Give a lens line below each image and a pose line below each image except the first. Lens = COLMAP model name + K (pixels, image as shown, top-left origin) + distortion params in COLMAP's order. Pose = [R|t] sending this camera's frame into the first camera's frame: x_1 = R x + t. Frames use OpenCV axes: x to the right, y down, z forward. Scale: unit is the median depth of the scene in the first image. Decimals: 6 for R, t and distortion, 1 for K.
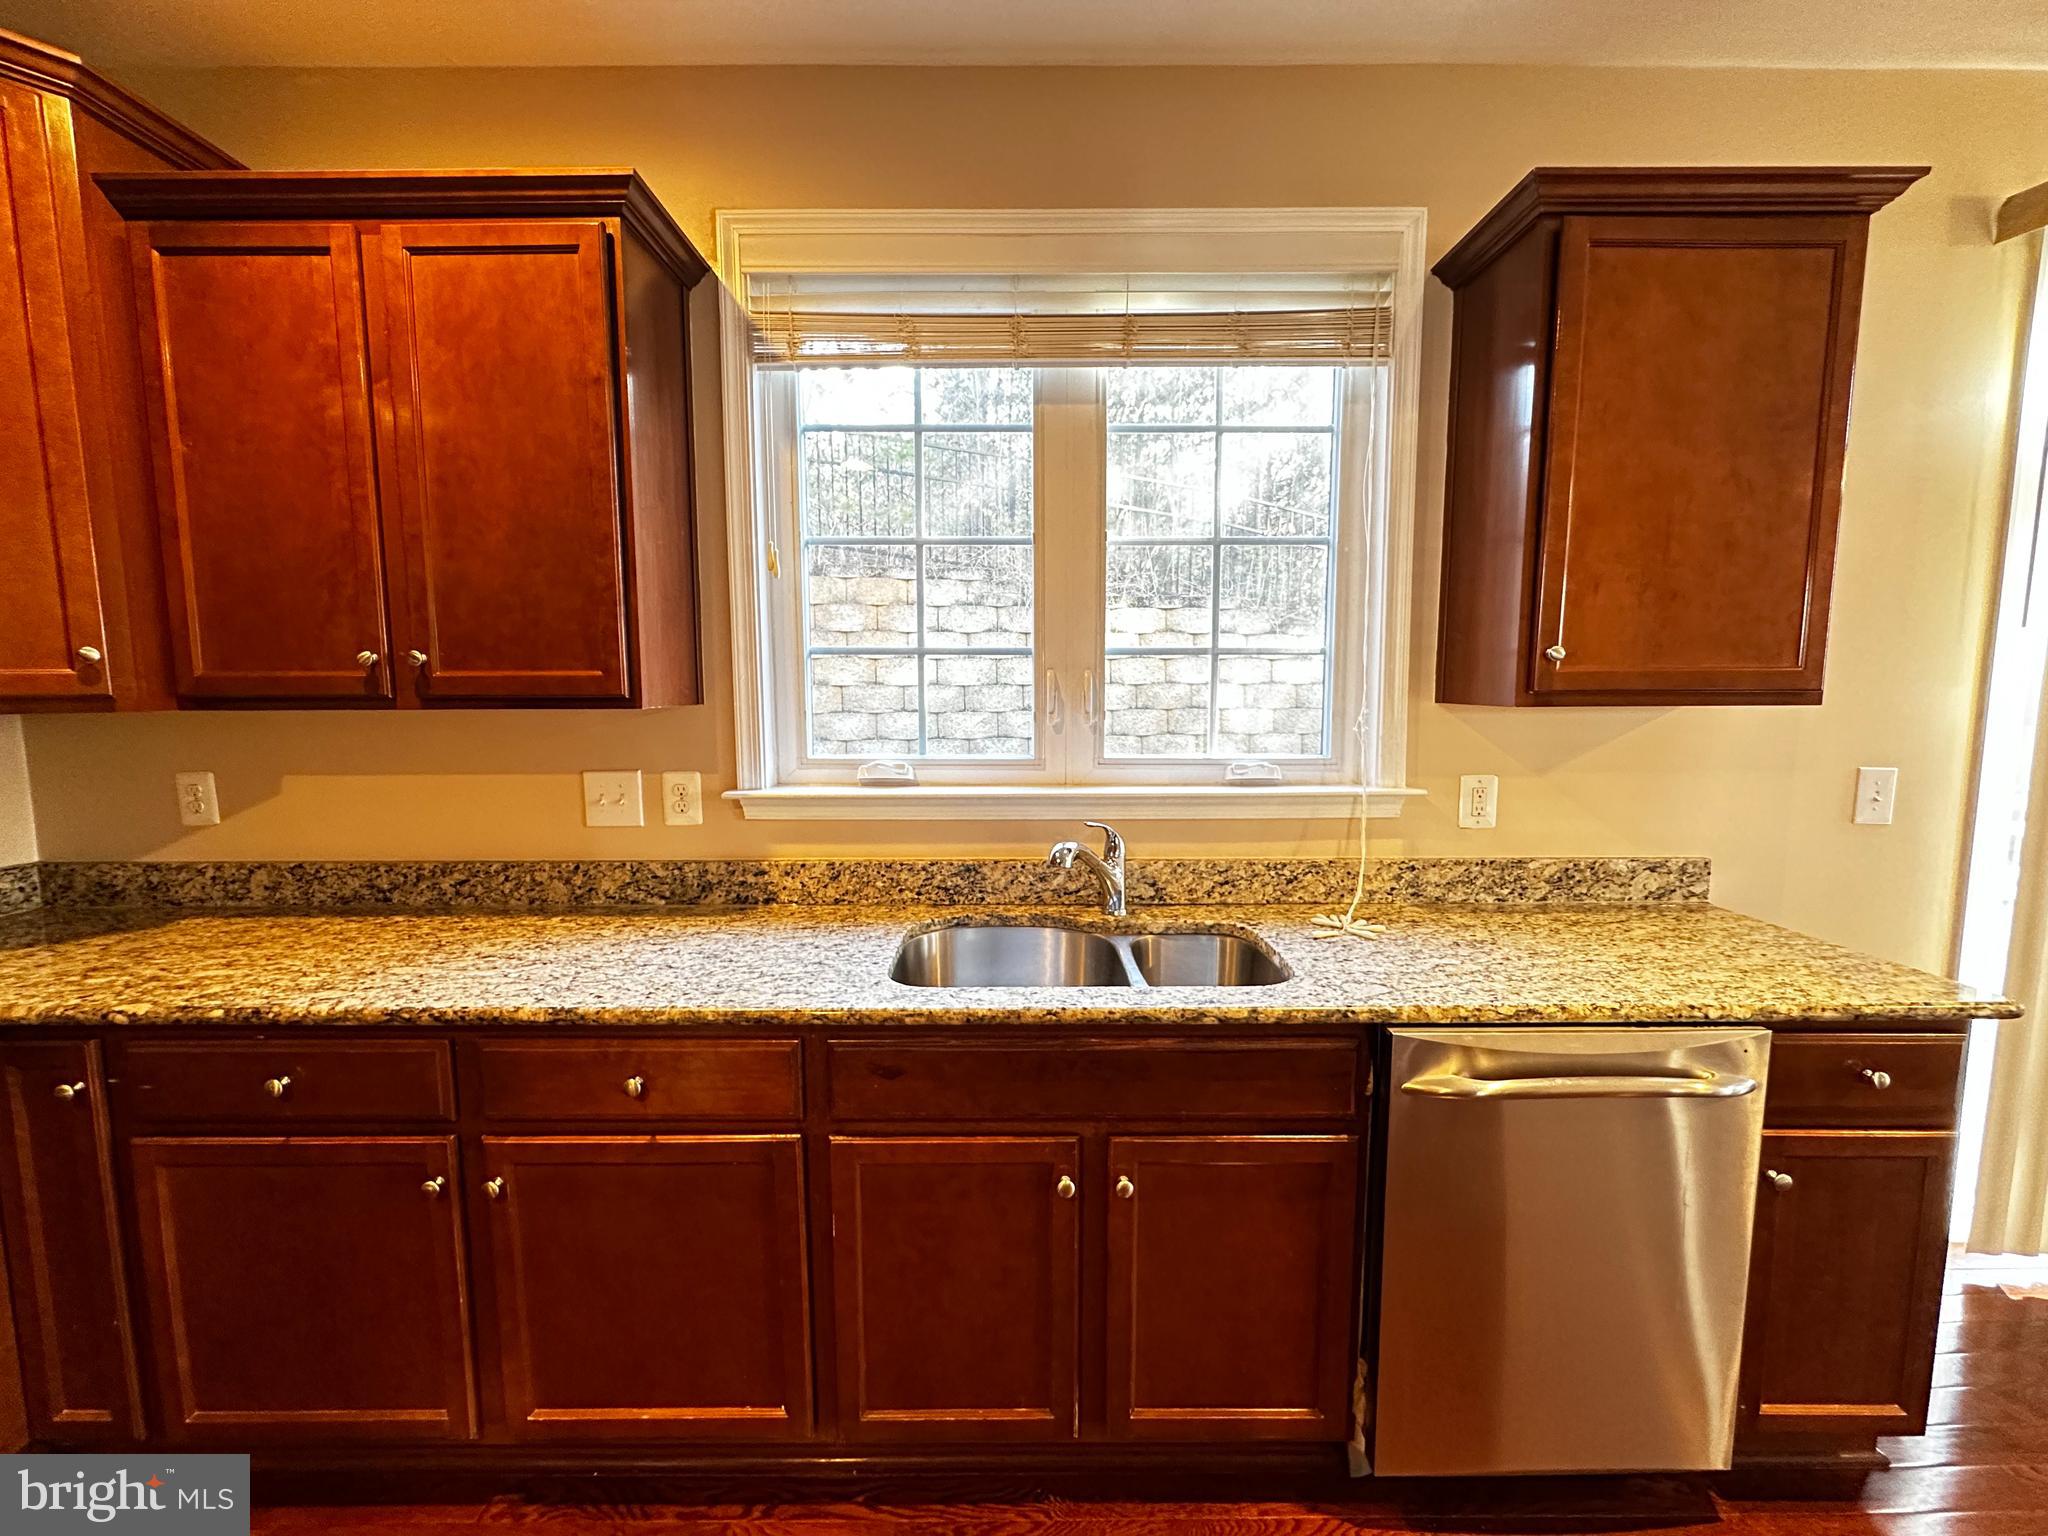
lens RADIAL K [[818.2, 0, 1023.5], [0, 818.2, 766.1], [0, 0, 1]] dist [-0.003966, 0.000662]
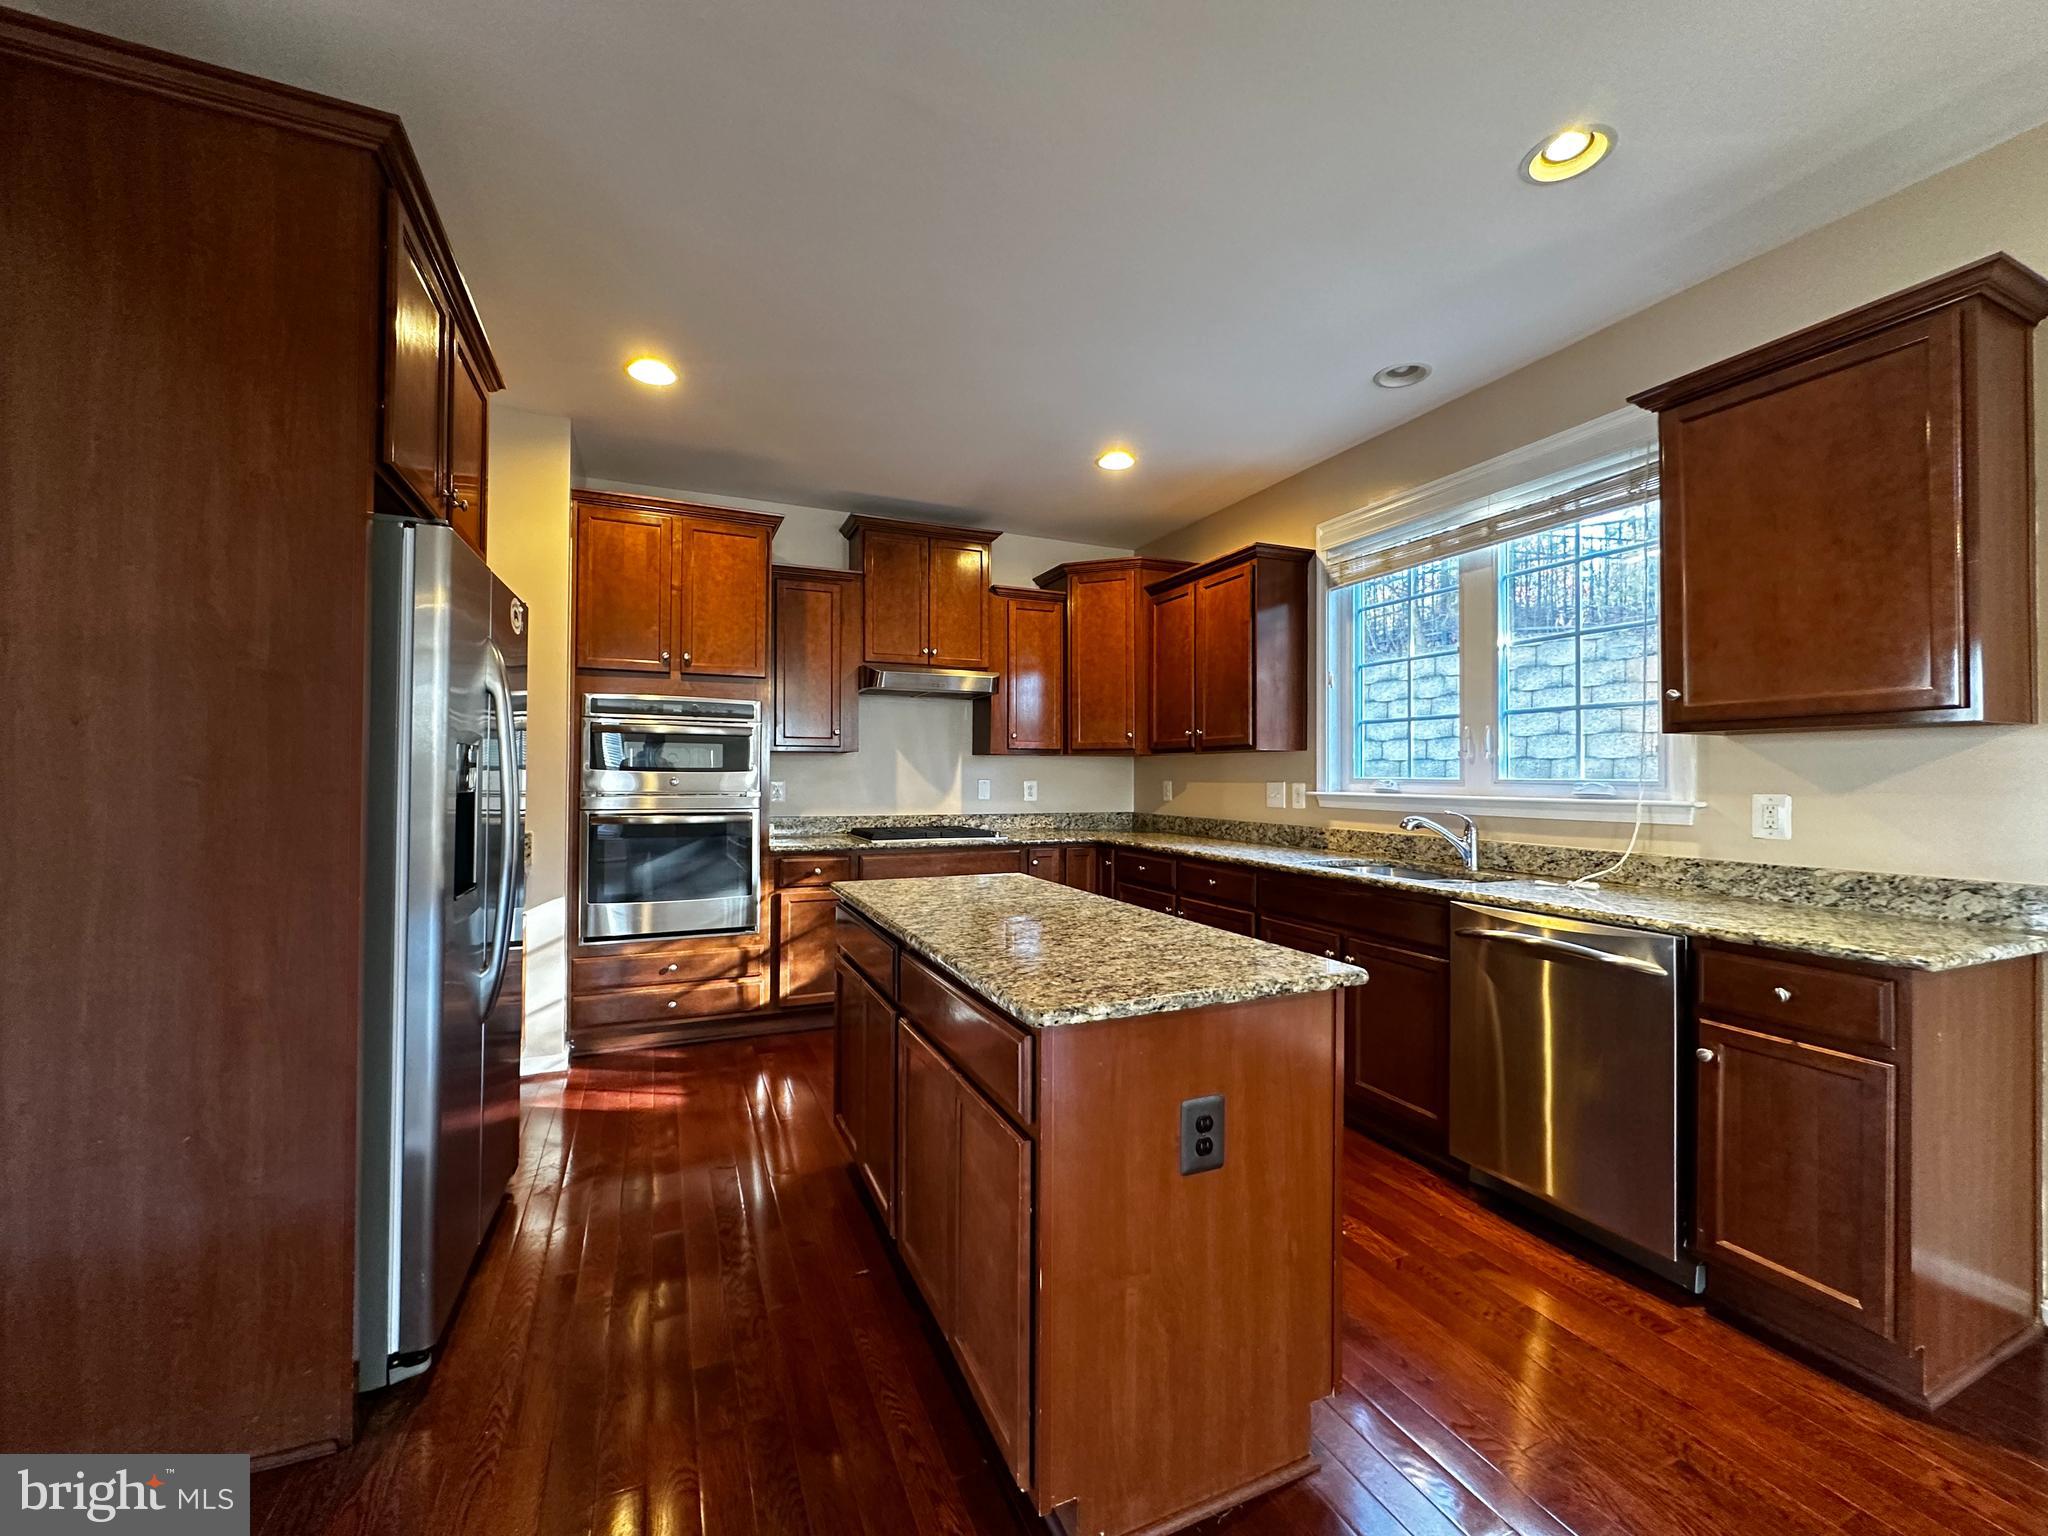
lens RADIAL K [[818.2, 0, 1023.5], [0, 818.2, 766.1], [0, 0, 1]] dist [-0.003966, 0.000662]
pose [[0.402892, -0.005873, -0.915229, 1.225818], [-0.097357, 0.994031, -0.049236, 0.137393], [0.910055, 0.108940, 0.399915, -0.489785]]
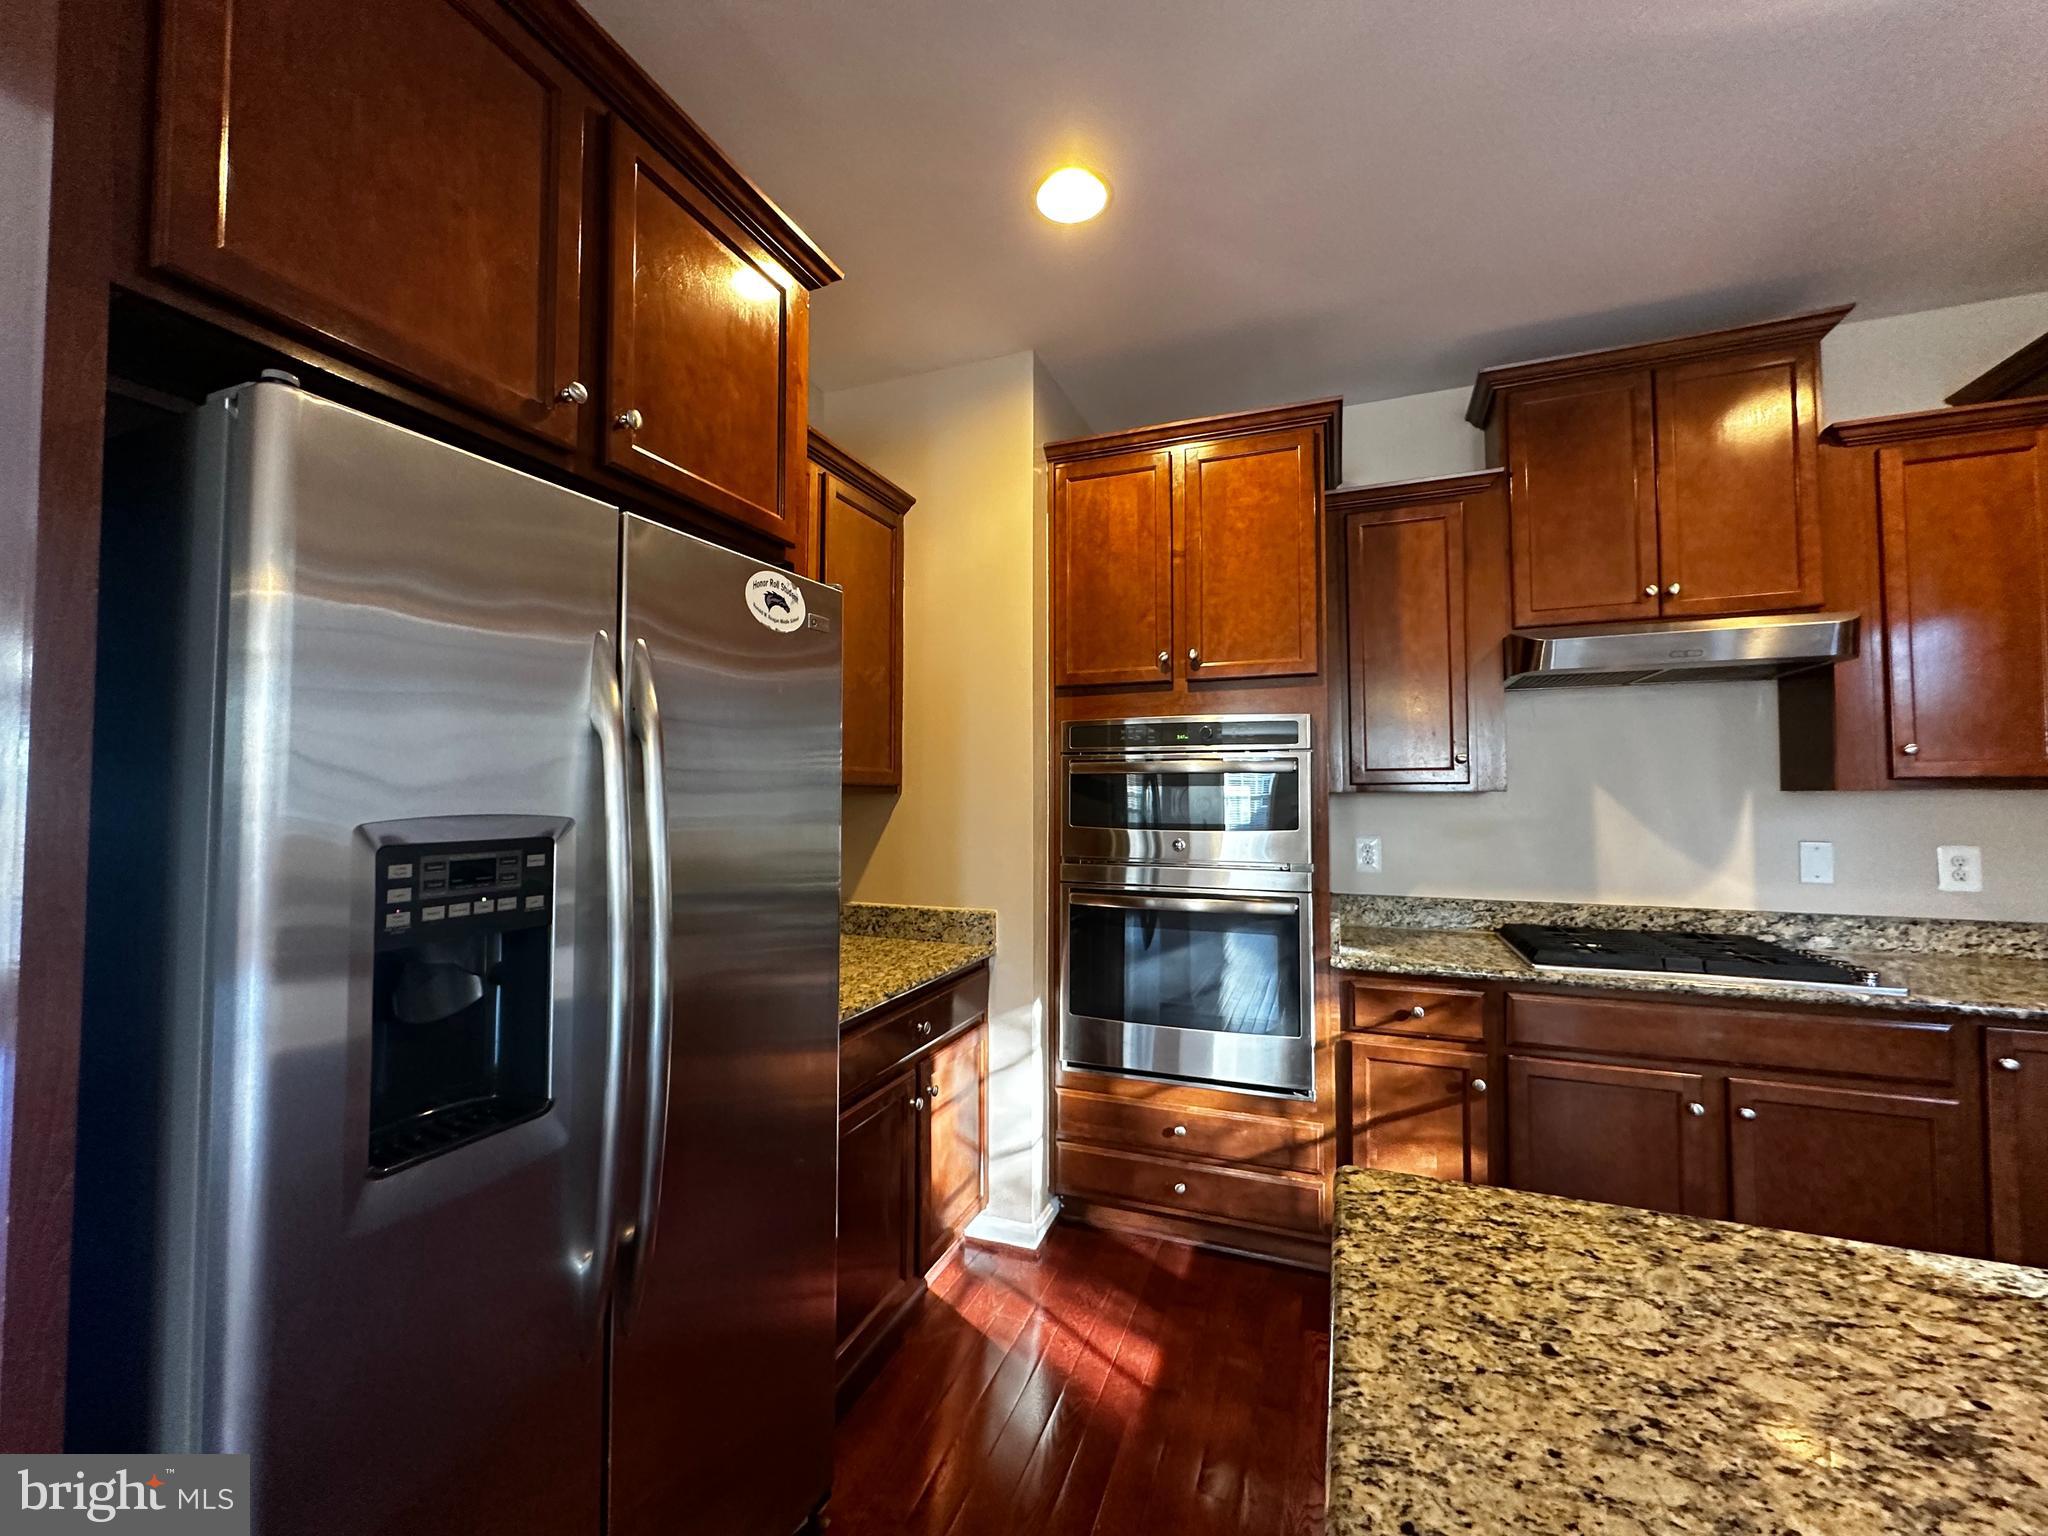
lens RADIAL K [[818.2, 0, 1023.5], [0, 818.2, 766.1], [0, 0, 1]] dist [-0.003966, 0.000662]
pose [[-0.370476, -0.028265, -0.928412, 0.398520], [-0.090442, 0.995885, 0.005771, 0.050898], [0.924428, 0.086105, -0.371508, -0.223844]]
